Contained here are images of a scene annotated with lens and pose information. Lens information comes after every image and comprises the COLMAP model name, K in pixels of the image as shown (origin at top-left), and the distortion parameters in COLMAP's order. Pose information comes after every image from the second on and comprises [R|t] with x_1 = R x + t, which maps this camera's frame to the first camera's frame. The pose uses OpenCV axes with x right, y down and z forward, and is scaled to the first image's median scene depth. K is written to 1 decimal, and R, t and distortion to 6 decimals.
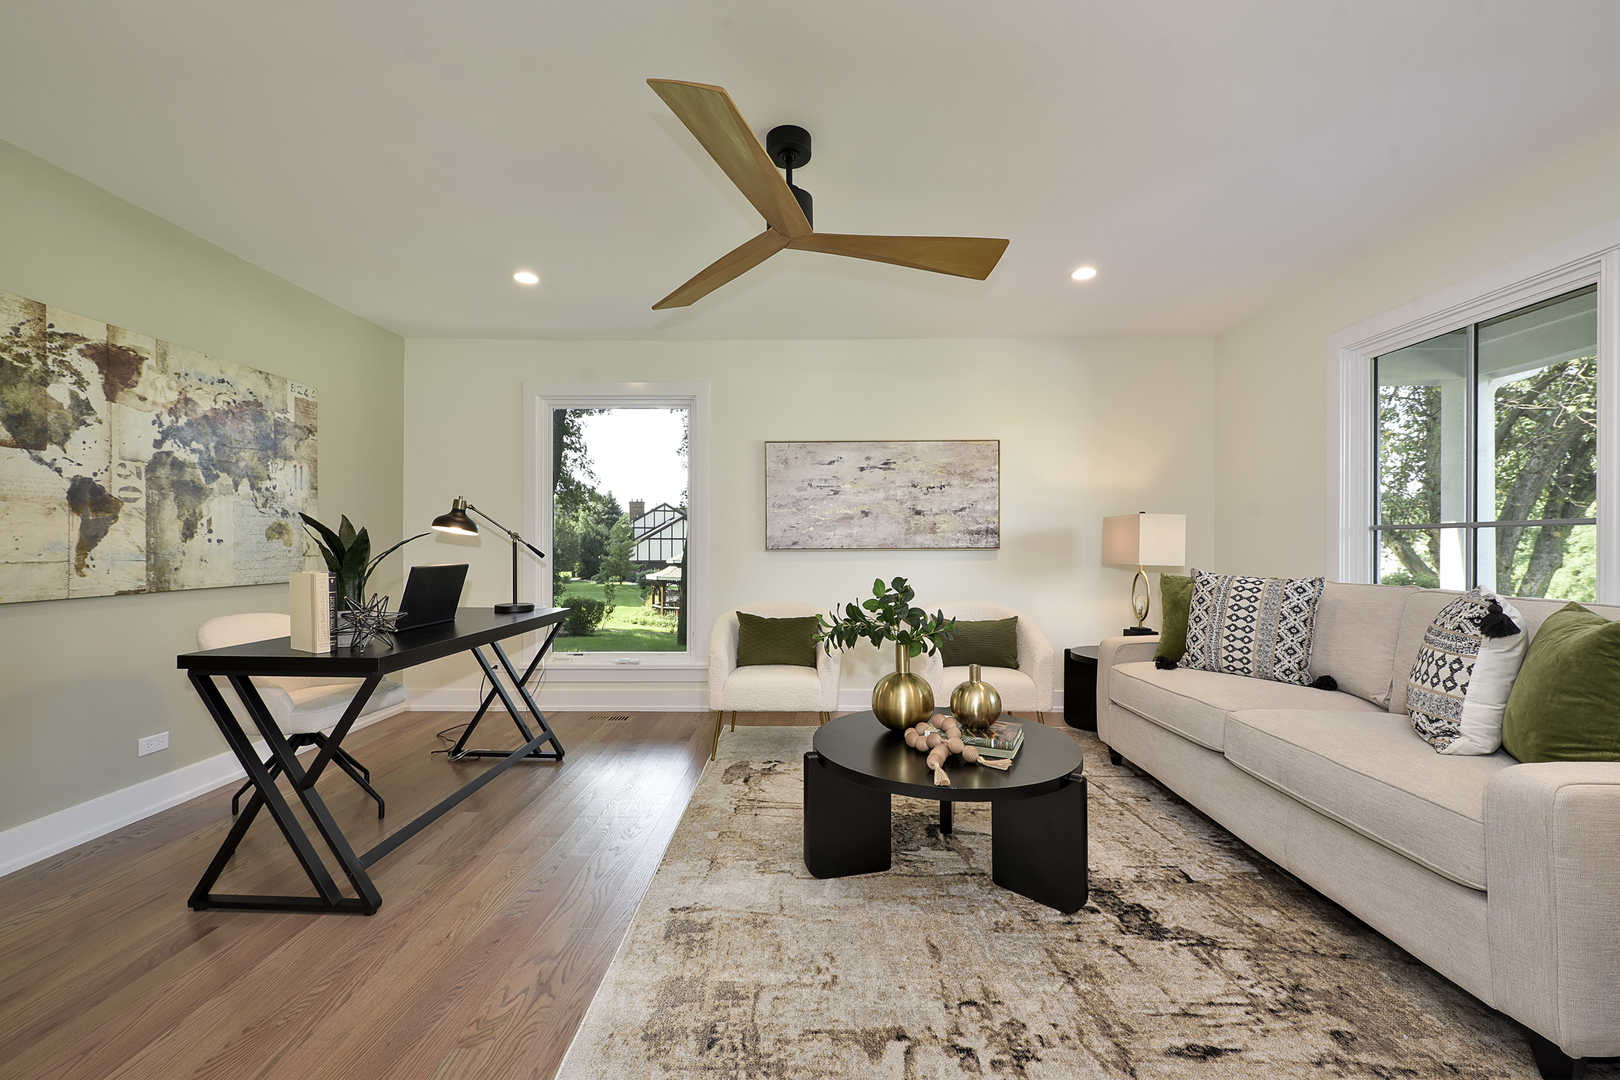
lens RADIAL K [[642.3, 0, 812.7], [0, 642.3, 545.0], [0, 0, 1]] dist [0.008420, -0.001894]
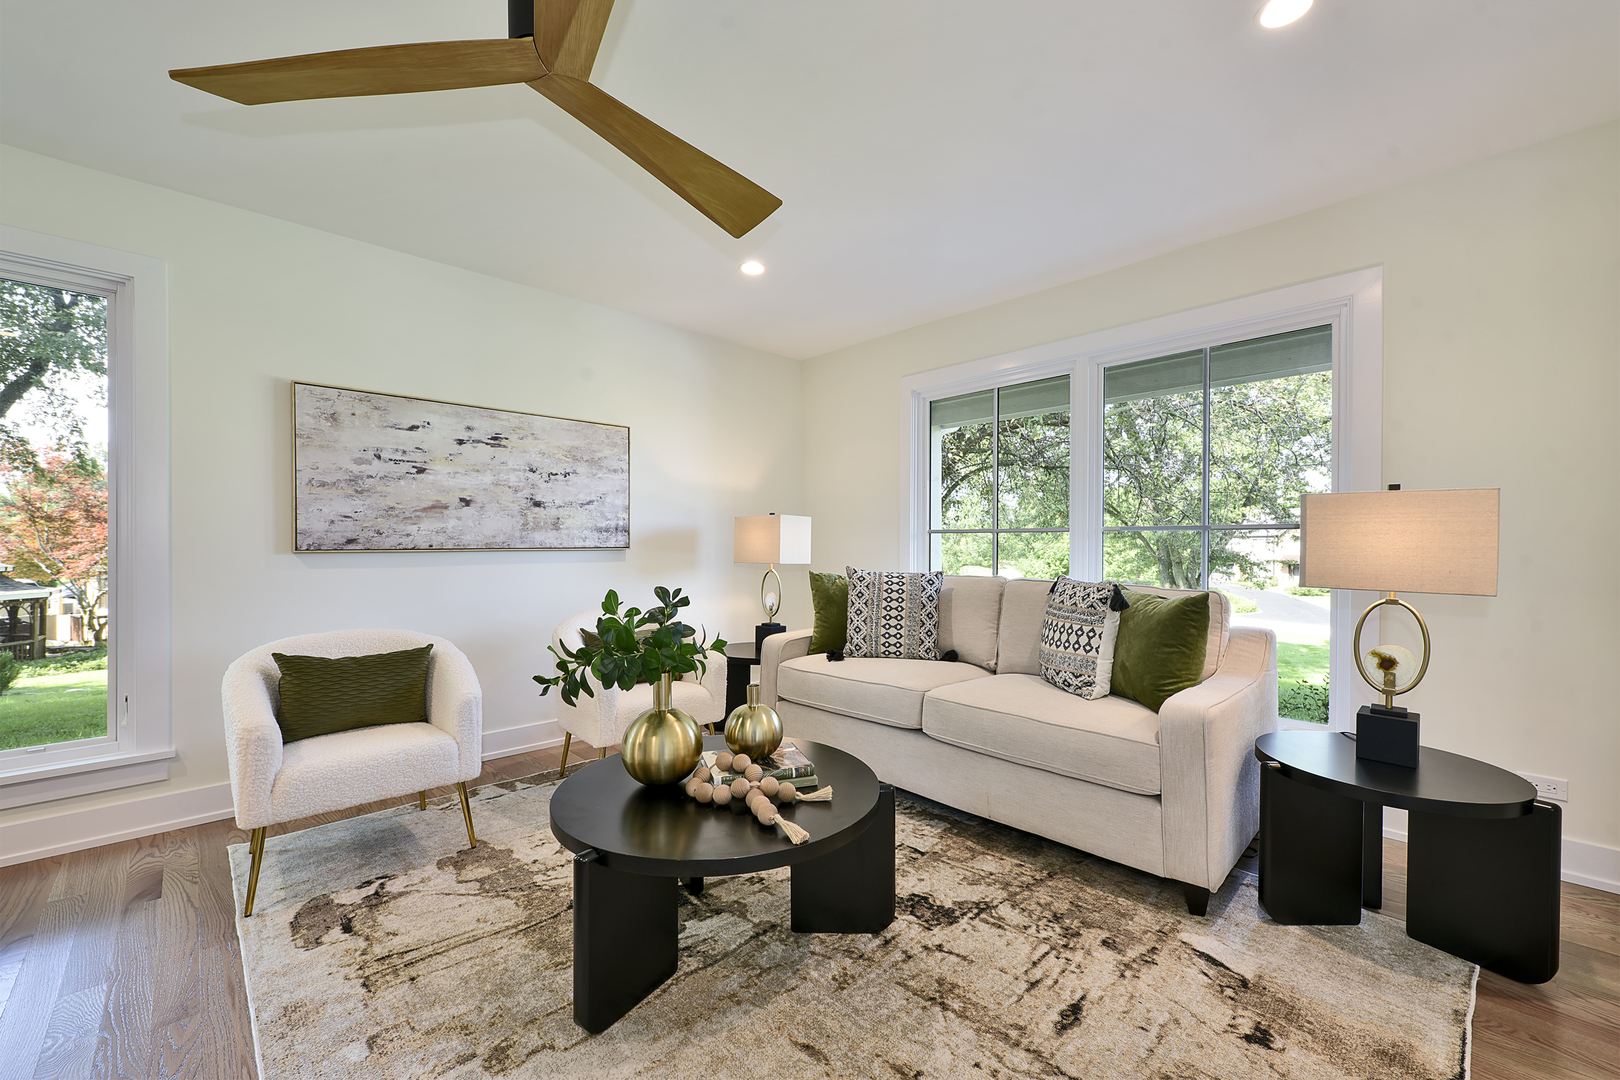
lens RADIAL K [[642.3, 0, 808.3], [0, 642.3, 546.4], [0, 0, 1]] dist [0.008420, -0.001894]
pose [[0.713643, -0.000048, 0.700509, -0.262433], [-0.003090, 0.999990, 0.003217, -0.001023], [-0.700502, -0.004460, 0.713636, 0.302097]]
